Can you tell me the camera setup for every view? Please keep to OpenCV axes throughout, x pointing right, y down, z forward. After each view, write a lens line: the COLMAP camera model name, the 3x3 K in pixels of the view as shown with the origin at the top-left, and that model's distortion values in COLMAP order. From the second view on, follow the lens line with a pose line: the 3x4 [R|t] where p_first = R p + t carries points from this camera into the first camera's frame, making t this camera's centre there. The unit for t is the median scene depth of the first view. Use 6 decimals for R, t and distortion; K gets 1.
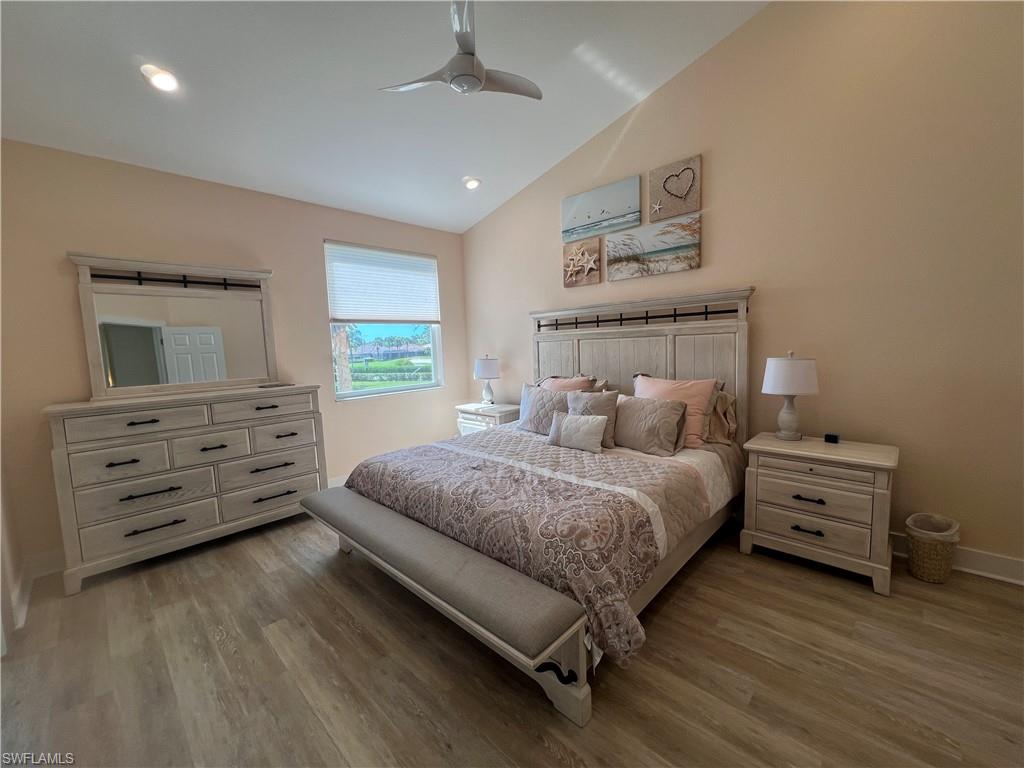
lens RADIAL K [[407.9, 0, 510.3], [0, 407.9, 385.8], [0, 0, 1]] dist [-0.002213, 0.000340]
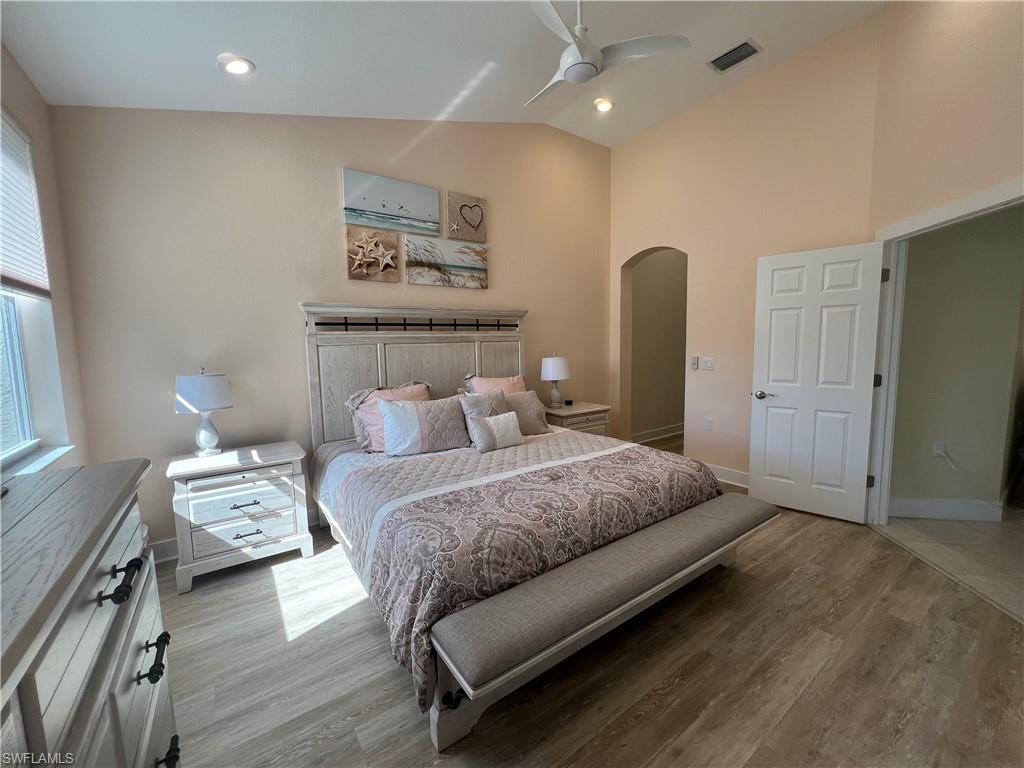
lens RADIAL K [[407.9, 0, 508.9], [0, 407.9, 386.8], [0, 0, 1]] dist [-0.002213, 0.000340]
pose [[0.190729, -0.072449, 0.978966, -0.716893], [0.111865, 0.992380, 0.051648, -0.042856], [-0.975248, 0.099661, 0.197380, 0.659973]]
